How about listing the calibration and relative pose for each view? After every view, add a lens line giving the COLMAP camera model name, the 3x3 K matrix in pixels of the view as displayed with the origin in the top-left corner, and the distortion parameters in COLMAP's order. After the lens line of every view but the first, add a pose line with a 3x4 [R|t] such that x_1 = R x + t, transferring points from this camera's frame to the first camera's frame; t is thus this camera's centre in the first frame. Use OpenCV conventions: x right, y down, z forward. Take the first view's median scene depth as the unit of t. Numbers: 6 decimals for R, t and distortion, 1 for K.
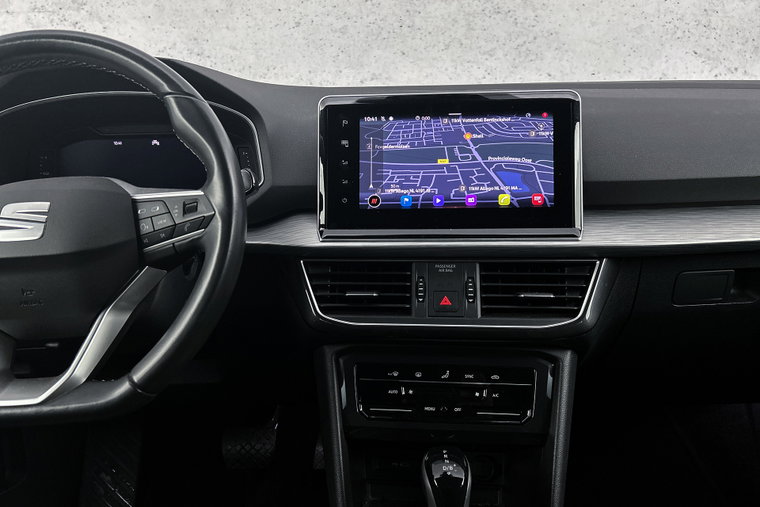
lens RADIAL K [[580.1, 0, 378.7], [0, 580.1, 260.7], [0, 0, 1]] dist [0.048868, -0.060800]
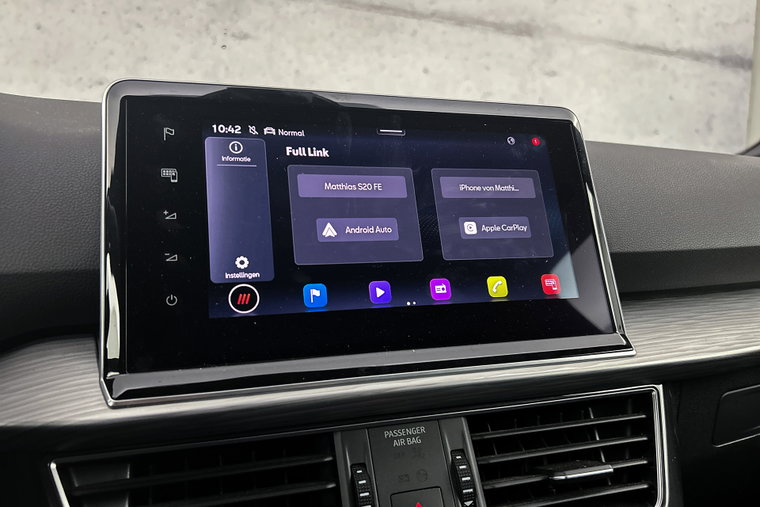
lens RADIAL K [[580.1, 0, 377.8], [0, 580.1, 248.7], [0, 0, 1]] dist [0.048868, -0.060800]
pose [[0.921177, -0.004918, 0.389113, -0.087035], [0.088585, 0.976318, -0.197373, -0.044005], [-0.378927, 0.216285, 0.899797, 0.554087]]
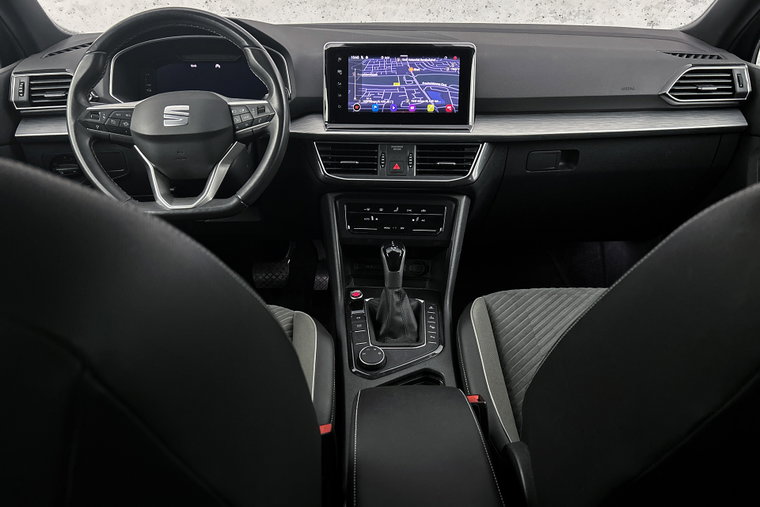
lens RADIAL K [[580.1, 0, 381.3], [0, 580.1, 272.5], [0, 0, 1]] dist [0.048868, -0.060800]
pose [[0.998928, 0.003965, 0.046112, -0.012940], [-0.012270, 0.983361, 0.181248, 0.066136], [-0.044626, -0.181619, 0.982356, -0.807402]]
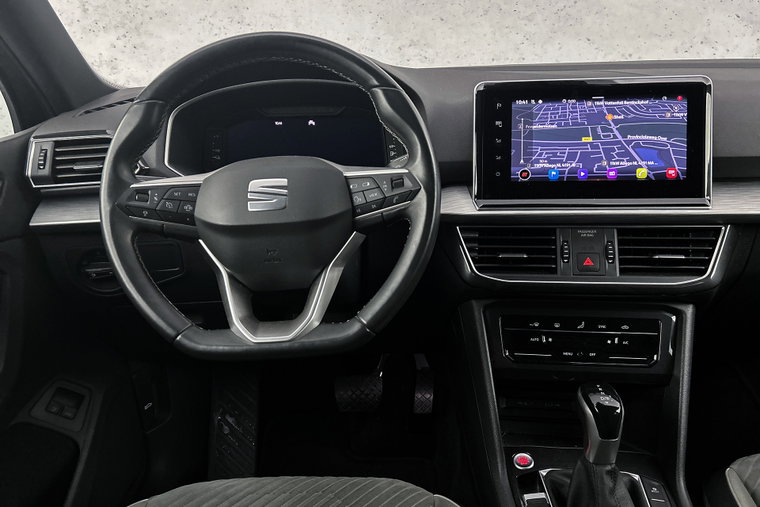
lens RADIAL K [[580.1, 0, 372.9], [0, 580.1, 262.6], [0, 0, 1]] dist [0.048868, -0.060800]
pose [[0.999620, 0.001844, -0.027494, -0.277470], [-0.000155, 0.998119, 0.061312, 0.000002], [0.027556, -0.061284, 0.997740, -0.171013]]
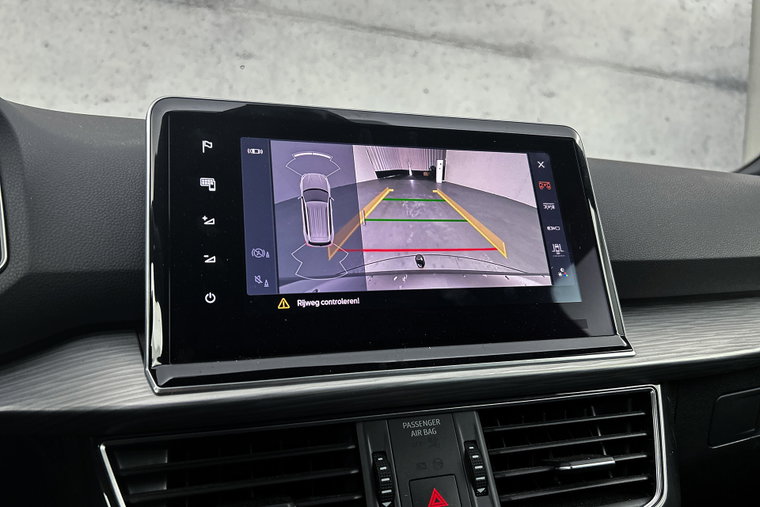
lens RADIAL K [[580.1, 0, 377.8], [0, 580.1, 248.2], [0, 0, 1]] dist [0.048868, -0.060800]
pose [[0.919912, 0.014262, 0.391865, -0.120320], [0.081985, 0.970256, -0.227774, -0.026130], [-0.383459, 0.241659, 0.891381, 0.527218]]
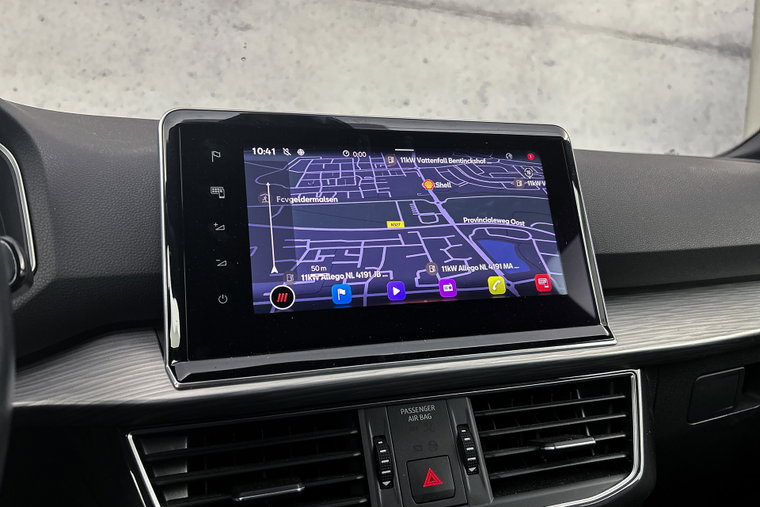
lens RADIAL K [[580.1, 0, 377.1], [0, 580.1, 246.9], [0, 0, 1]] dist [0.048868, -0.060800]
pose [[0.920997, -0.014293, 0.389308, -0.133568], [0.091038, 0.979553, -0.179409, -0.046245], [-0.378784, 0.200677, 0.903466, 0.484803]]
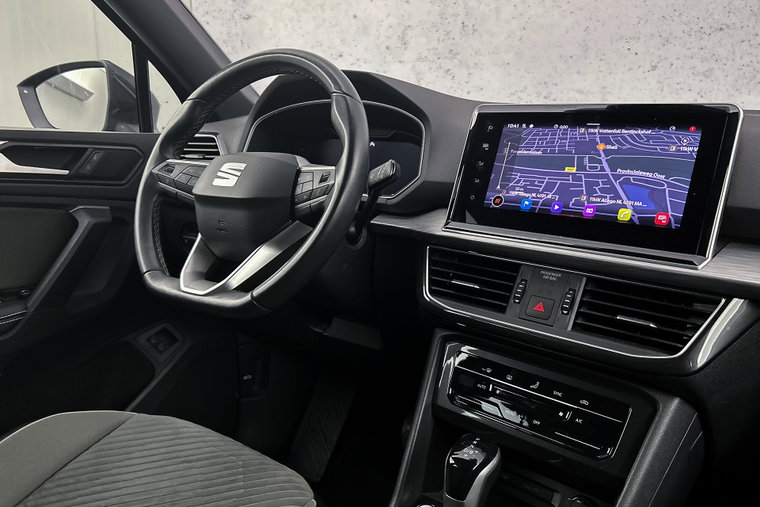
lens RADIAL K [[580.1, 0, 374.6], [0, 580.1, 254.4], [0, 0, 1]] dist [0.048868, -0.060800]
pose [[0.814238, 0.167511, -0.555839, 0.416414], [-0.215518, 0.976263, -0.021496, 0.063202], [0.539044, 0.137296, 0.831012, 0.013402]]
